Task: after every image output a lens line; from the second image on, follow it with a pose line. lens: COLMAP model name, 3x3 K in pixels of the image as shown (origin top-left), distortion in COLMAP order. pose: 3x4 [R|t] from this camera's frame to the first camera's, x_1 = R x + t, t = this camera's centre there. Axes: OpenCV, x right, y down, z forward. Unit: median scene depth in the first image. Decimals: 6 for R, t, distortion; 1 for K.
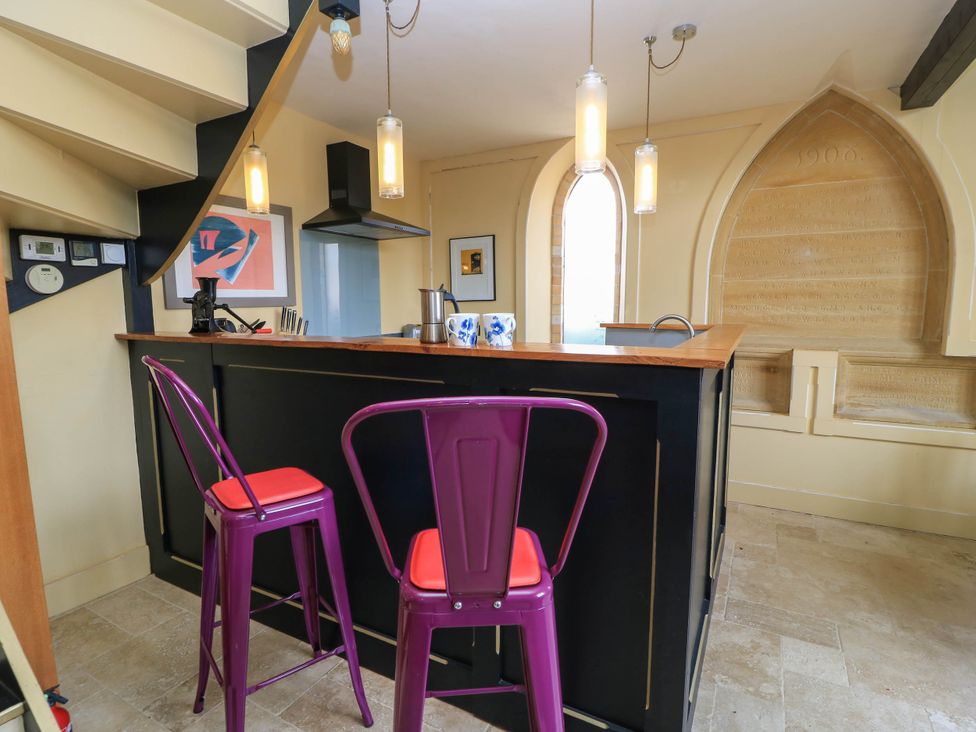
lens RADIAL K [[519.2, 0, 490.6], [0, 519.2, 363.0], [0, 0, 1]] dist [-0.004765, -0.008696]
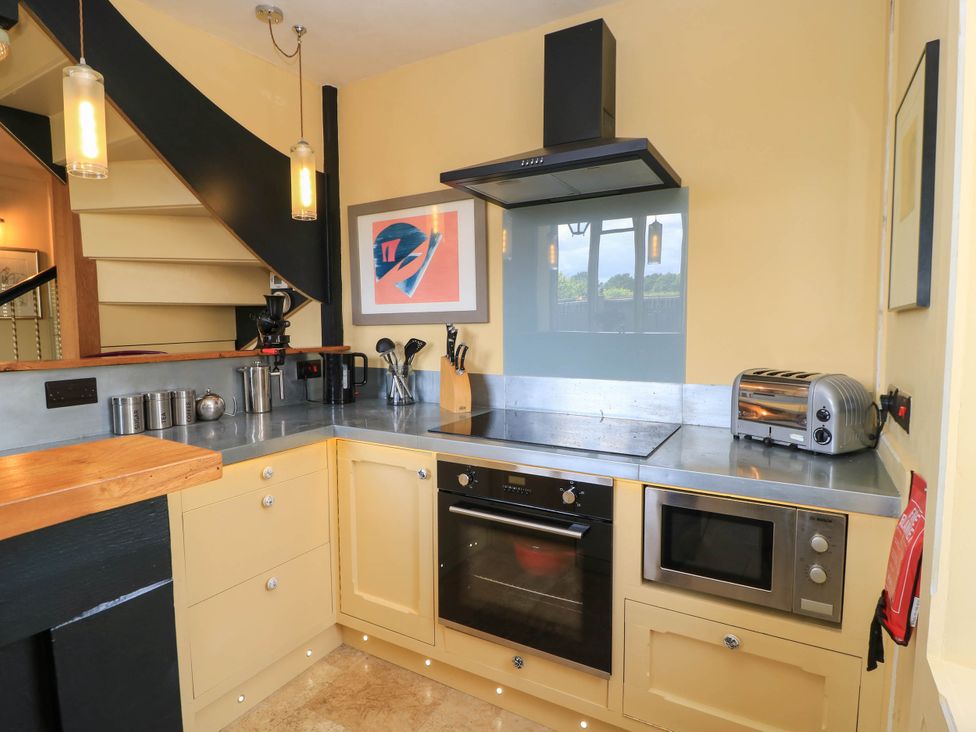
lens RADIAL K [[527.1, 0, 497.0], [0, 527.1, 363.4], [0, 0, 1]] dist [-0.013056, -0.002216]
pose [[-0.027533, 0.085231, -0.995981, 0.382823], [-0.109148, 0.990145, 0.087749, -0.134380], [0.993644, 0.111125, -0.017959, 1.161845]]
